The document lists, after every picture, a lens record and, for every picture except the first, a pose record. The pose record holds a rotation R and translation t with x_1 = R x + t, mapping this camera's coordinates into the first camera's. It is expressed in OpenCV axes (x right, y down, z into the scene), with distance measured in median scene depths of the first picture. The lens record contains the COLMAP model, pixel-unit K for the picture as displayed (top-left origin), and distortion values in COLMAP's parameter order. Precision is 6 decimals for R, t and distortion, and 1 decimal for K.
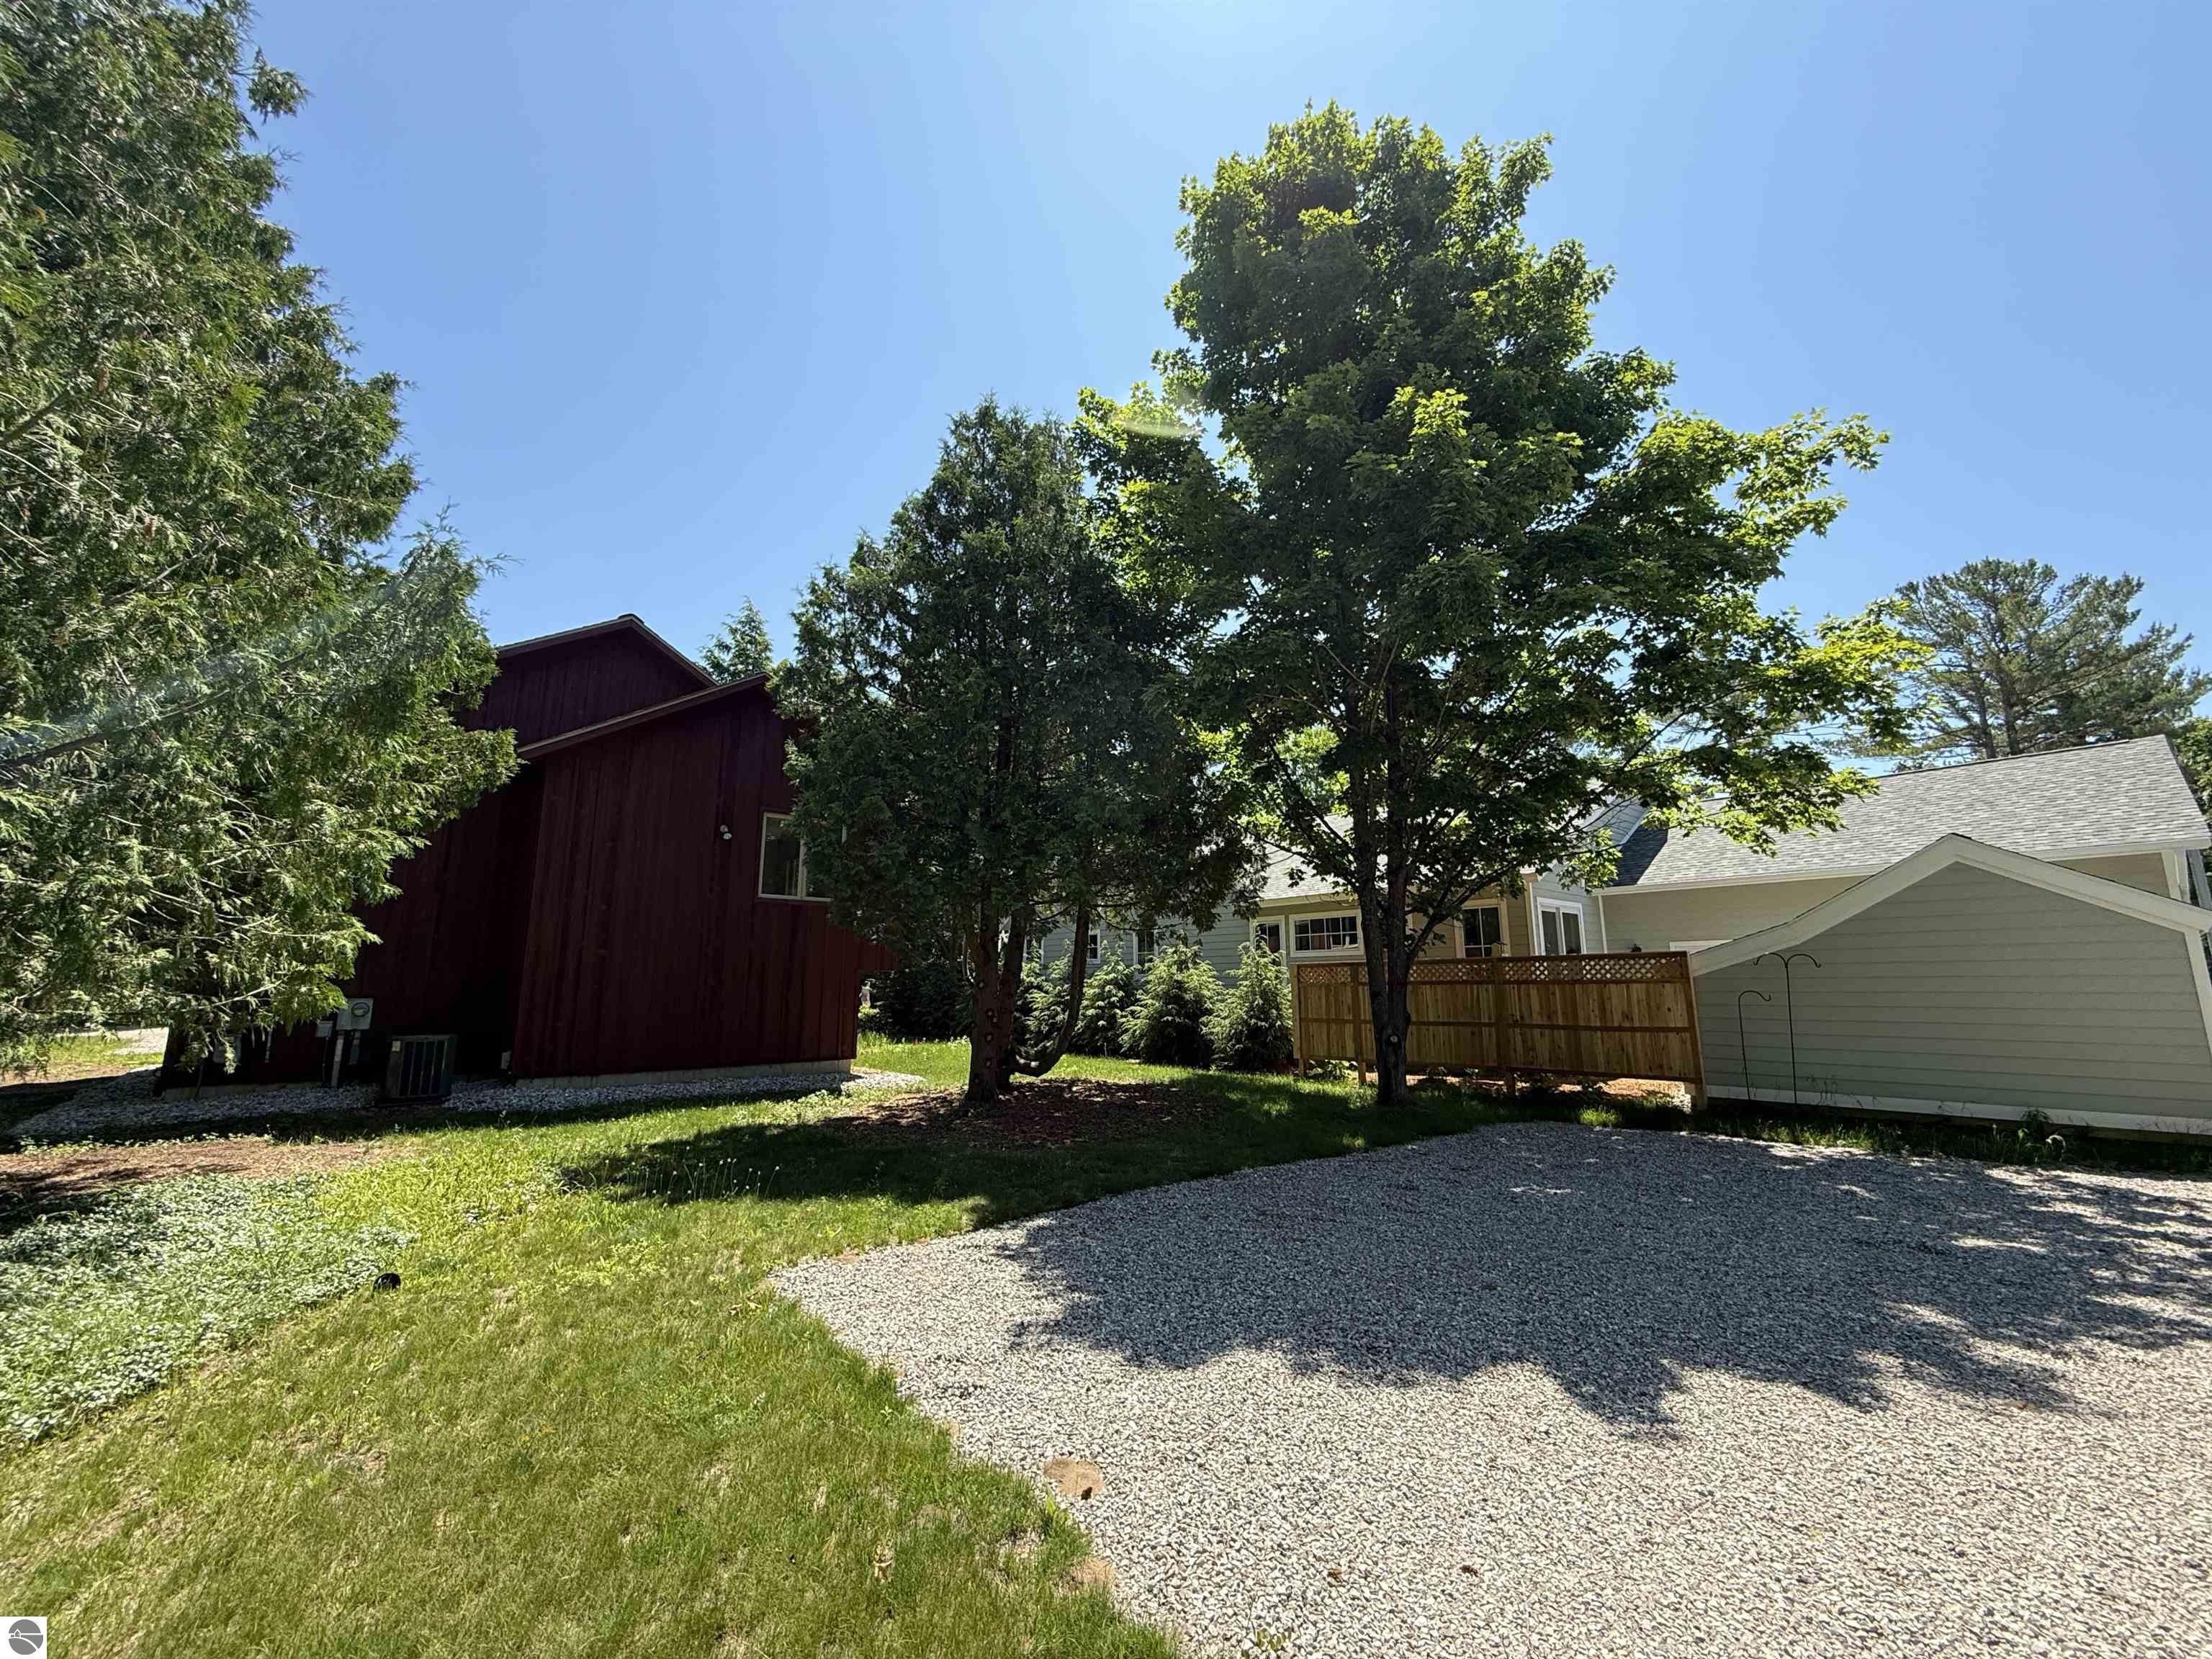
lens RADIAL K [[866.6, 0, 1106.0], [0, 866.6, 829.5], [0, 0, 1]] dist [0.000714, 0.000035]
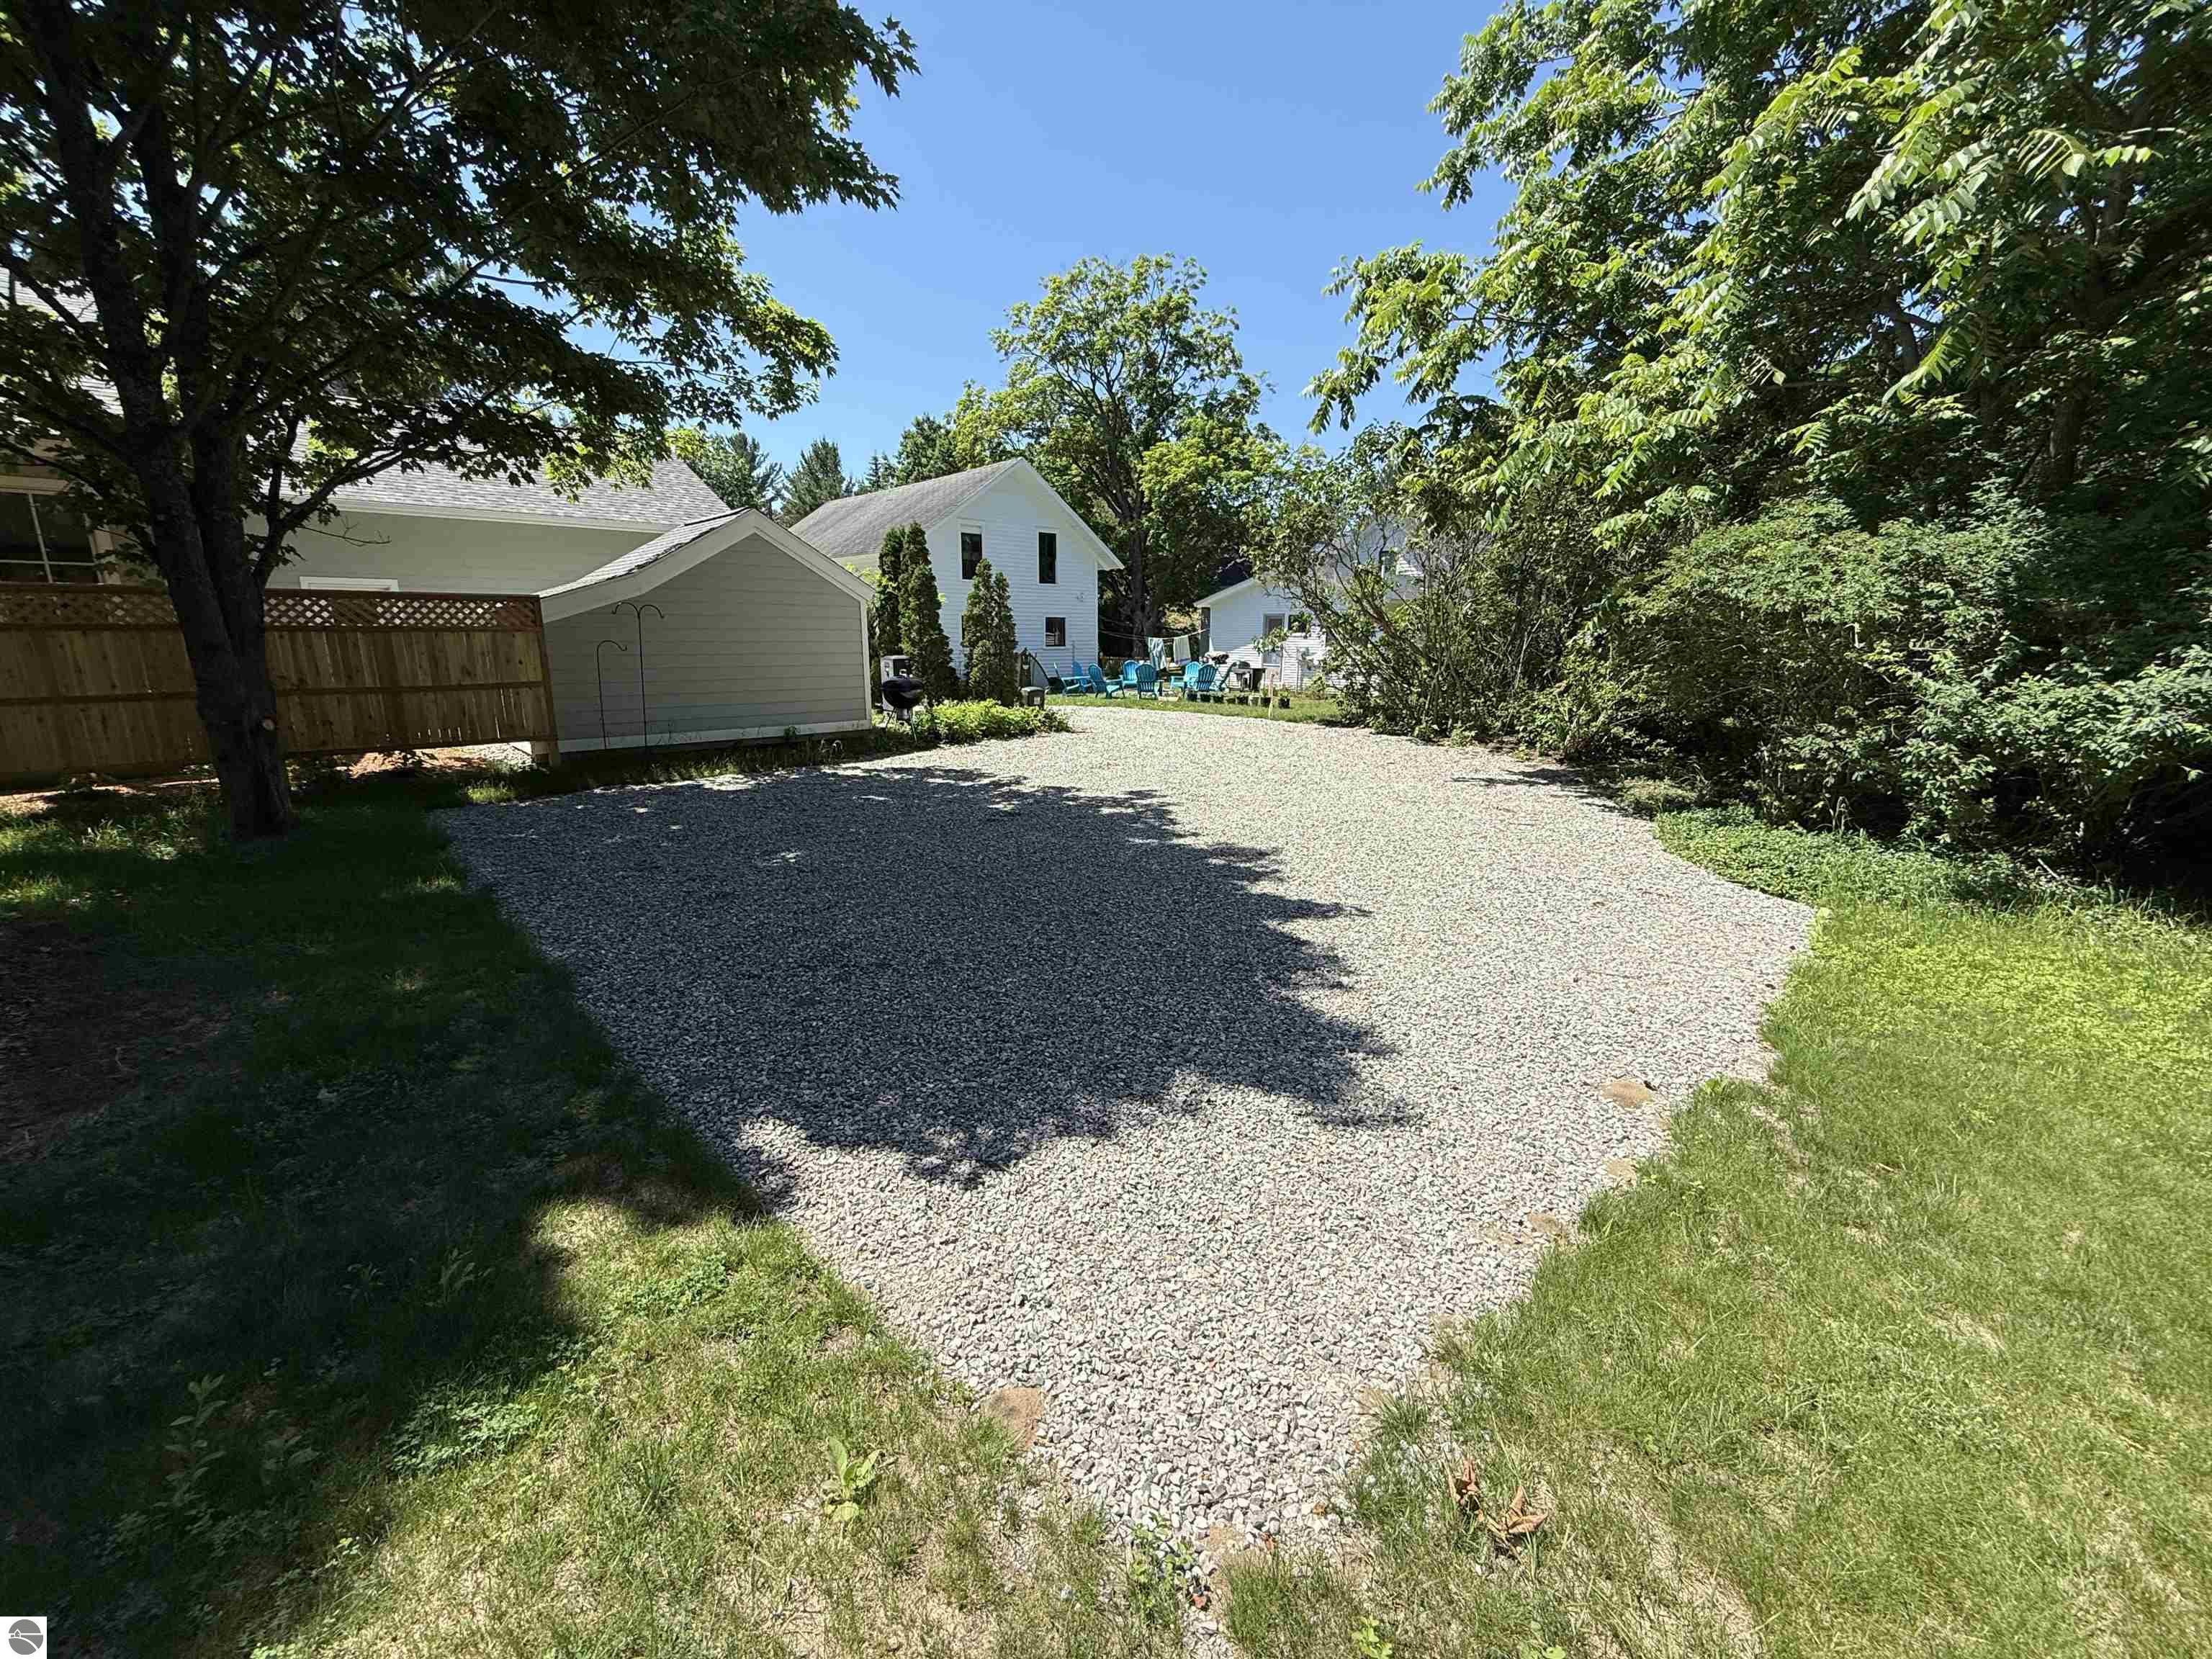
lens RADIAL K [[866.6, 0, 1106.0], [0, 866.6, 829.5], [0, 0, 1]] dist [0.000714, 0.000035]
pose [[-0.029088, -0.217218, 0.975690, -0.315865], [-0.180591, 0.961182, 0.208605, 0.098647], [-0.983128, -0.170133, -0.067187, 0.548848]]
